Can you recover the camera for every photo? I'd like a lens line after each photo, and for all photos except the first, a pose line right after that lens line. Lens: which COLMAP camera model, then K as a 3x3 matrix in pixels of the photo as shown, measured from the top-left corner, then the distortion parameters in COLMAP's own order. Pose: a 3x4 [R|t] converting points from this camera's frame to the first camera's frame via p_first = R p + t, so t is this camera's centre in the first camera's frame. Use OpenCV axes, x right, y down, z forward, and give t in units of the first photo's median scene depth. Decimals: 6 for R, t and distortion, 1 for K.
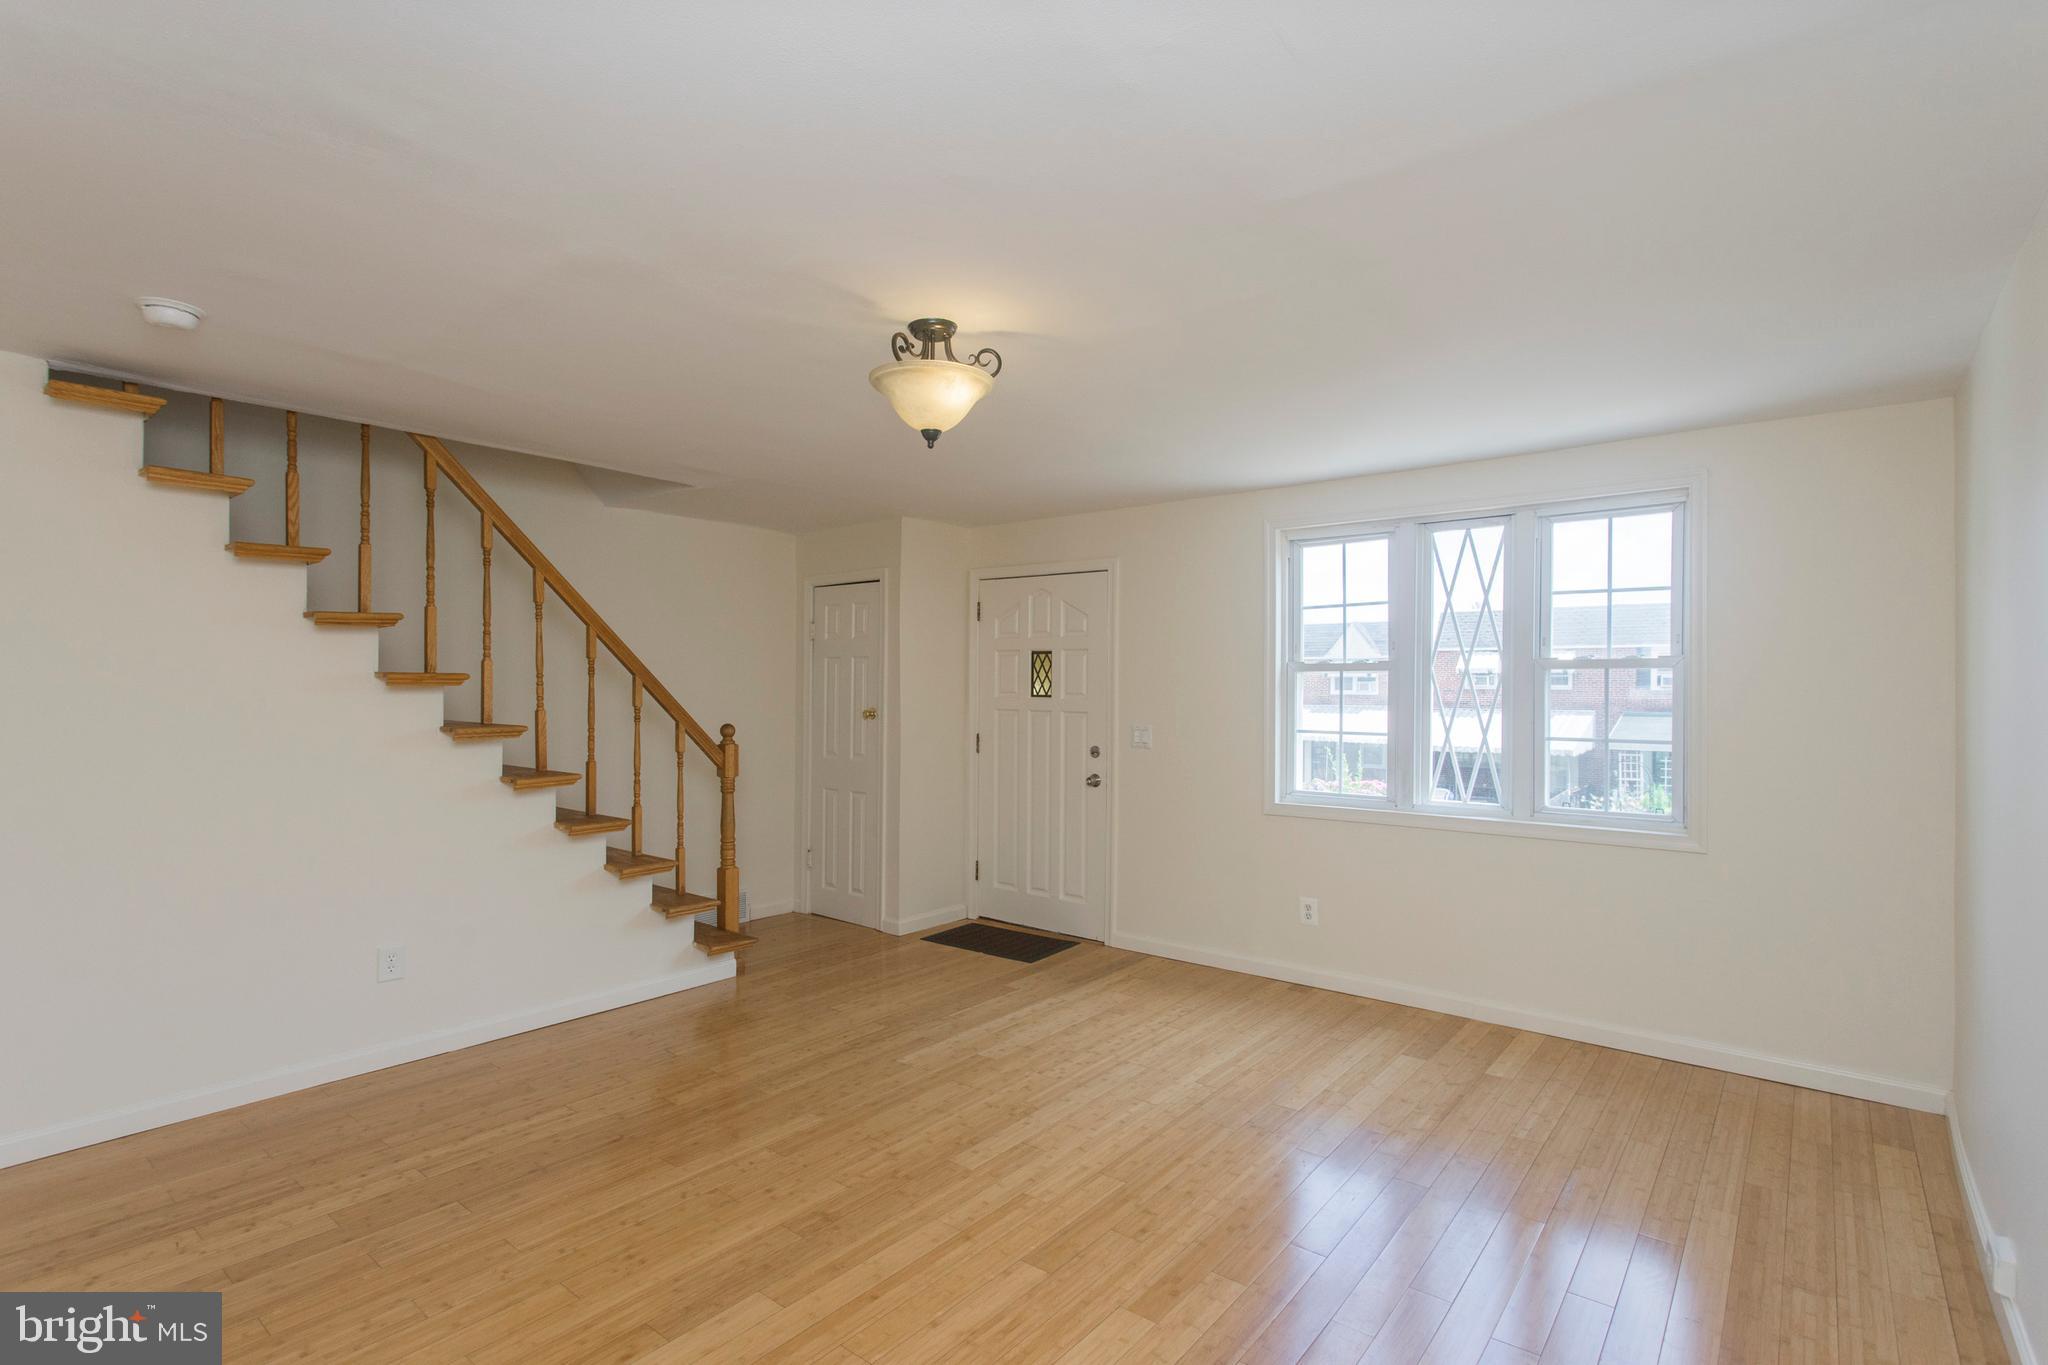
lens RADIAL K [[979.9, 0, 1019.3], [0, 979.9, 679.4], [0, 0, 1]] dist [-0.002467, 0.001402]
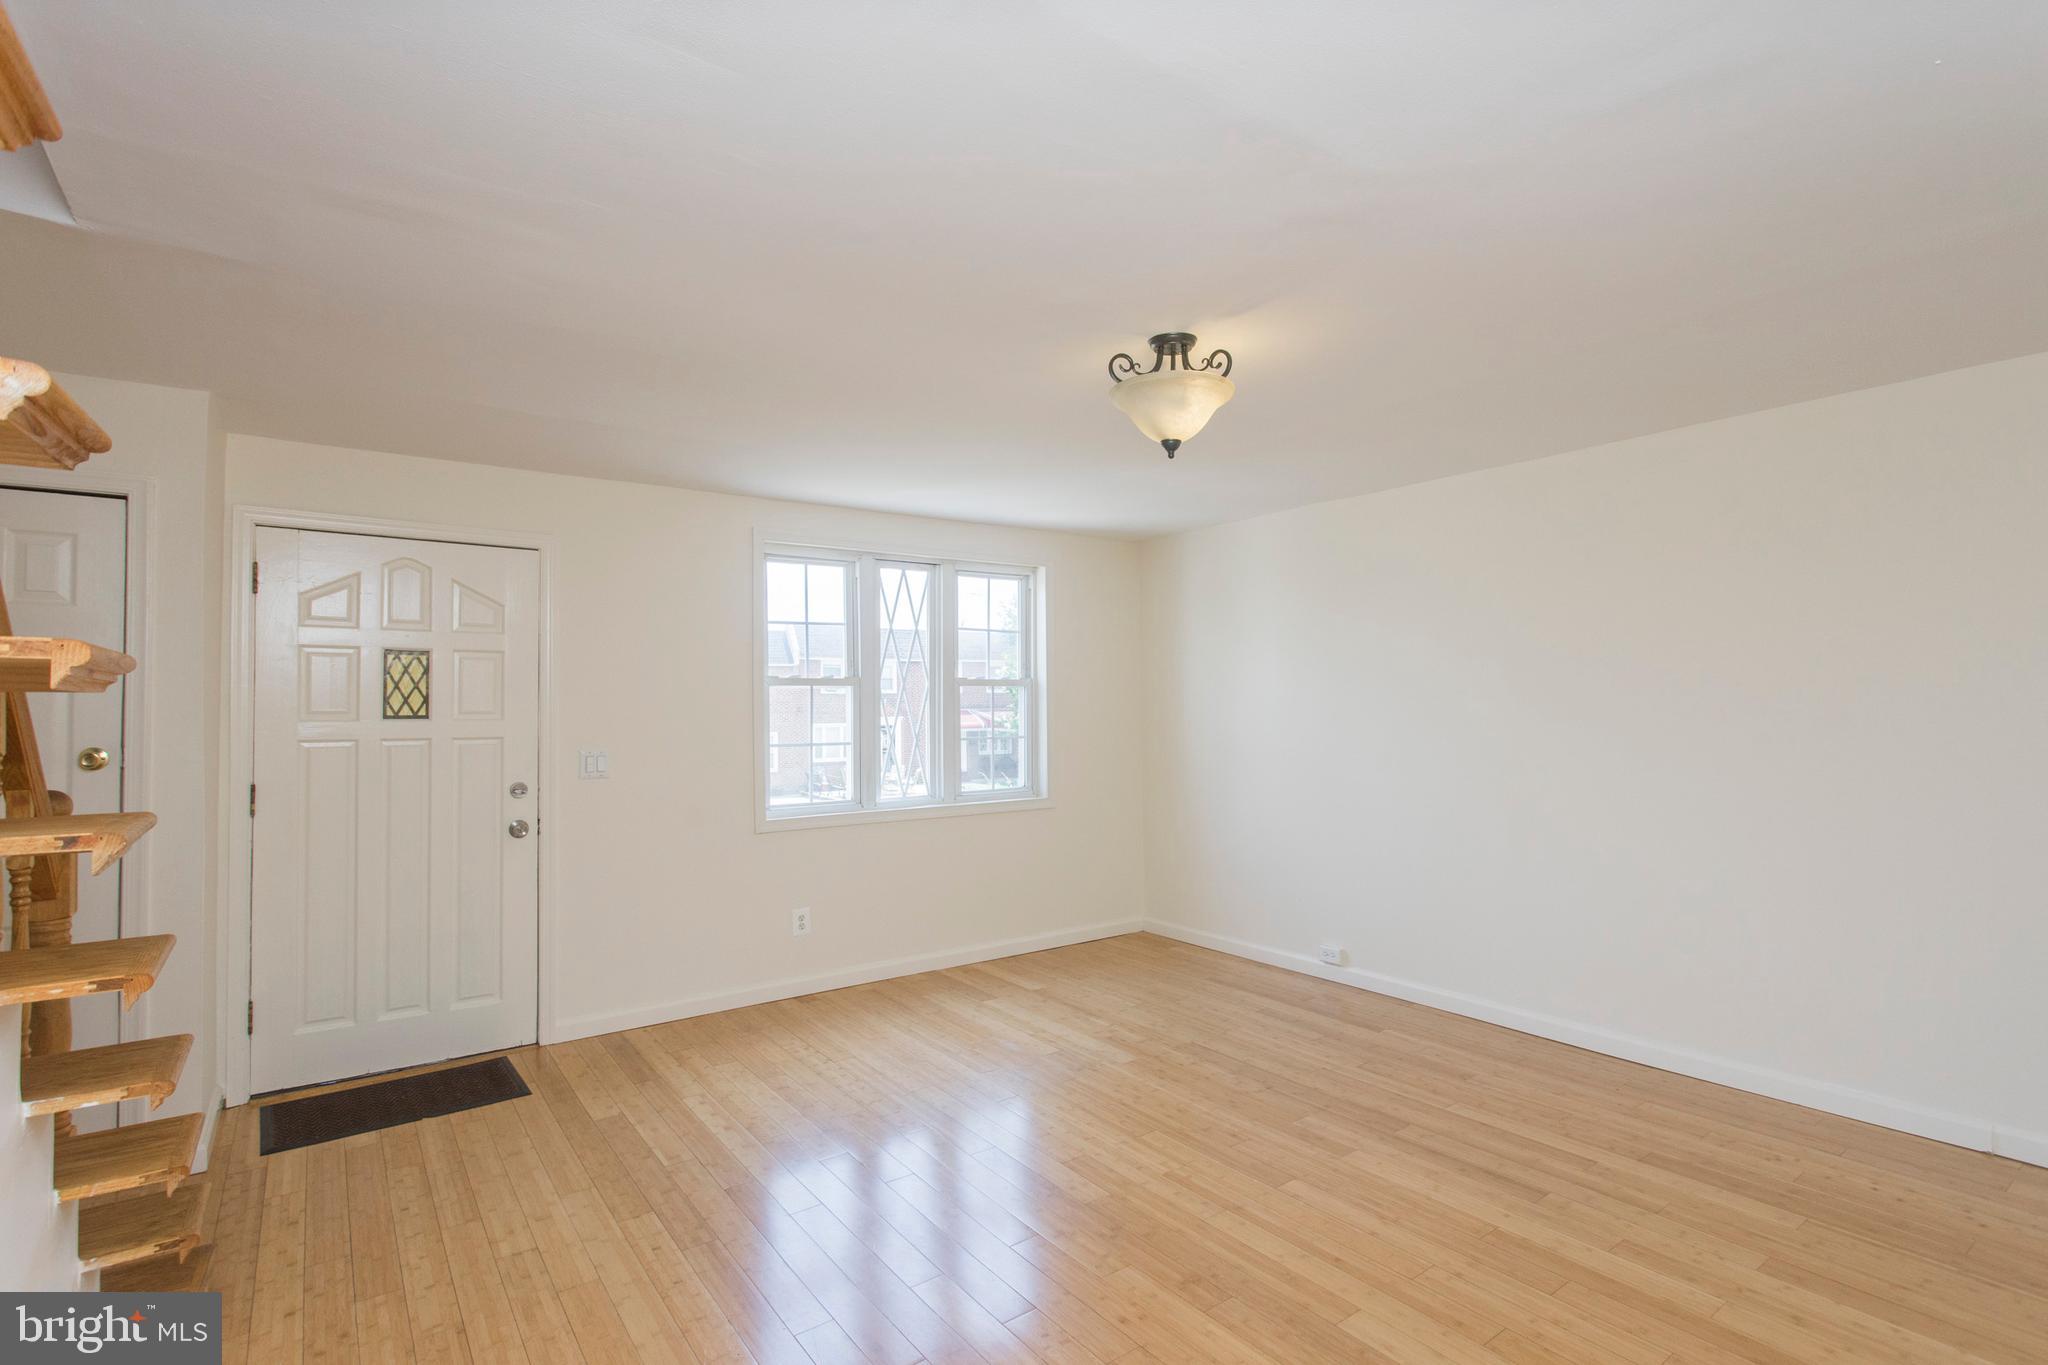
lens RADIAL K [[979.9, 0, 1022.2], [0, 979.9, 672.7], [0, 0, 1]] dist [-0.002467, 0.001402]
pose [[0.256222, 0.026705, 0.966249, -0.734437], [0.001264, 0.999608, -0.027962, 0.008637], [-0.966617, 0.008386, 0.256087, 0.597936]]
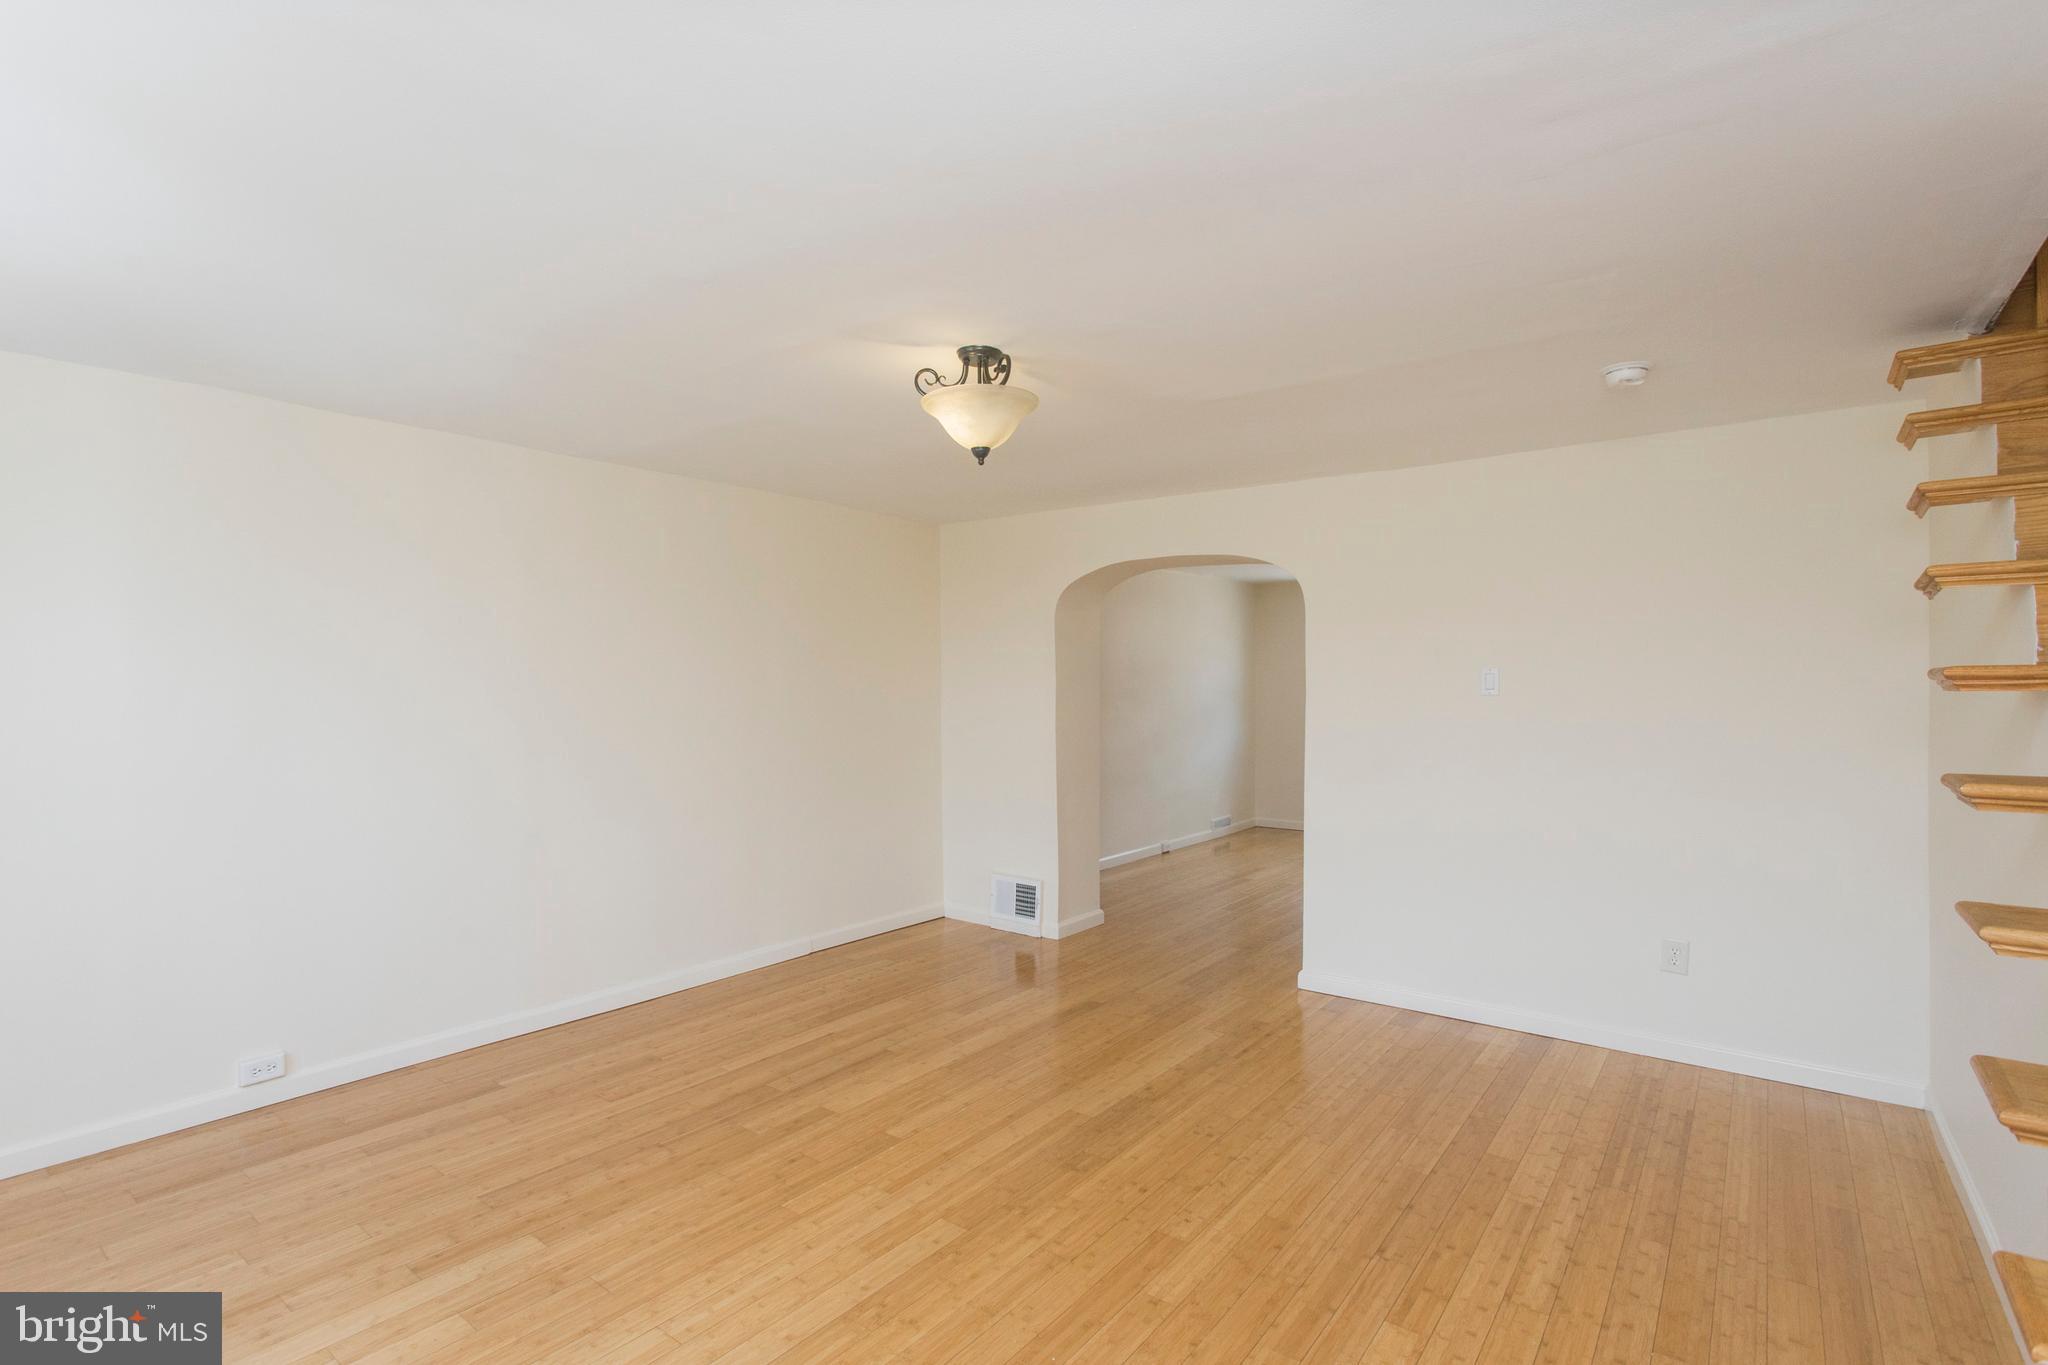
lens RADIAL K [[979.9, 0, 1018.5], [0, 979.9, 695.0], [0, 0, 1]] dist [-0.002467, 0.001402]
pose [[-0.999701, -0.001110, -0.024419, -0.070425], [-0.001183, 0.999995, 0.002998, 0.007220], [0.024416, 0.003026, -0.999697, 1.375606]]
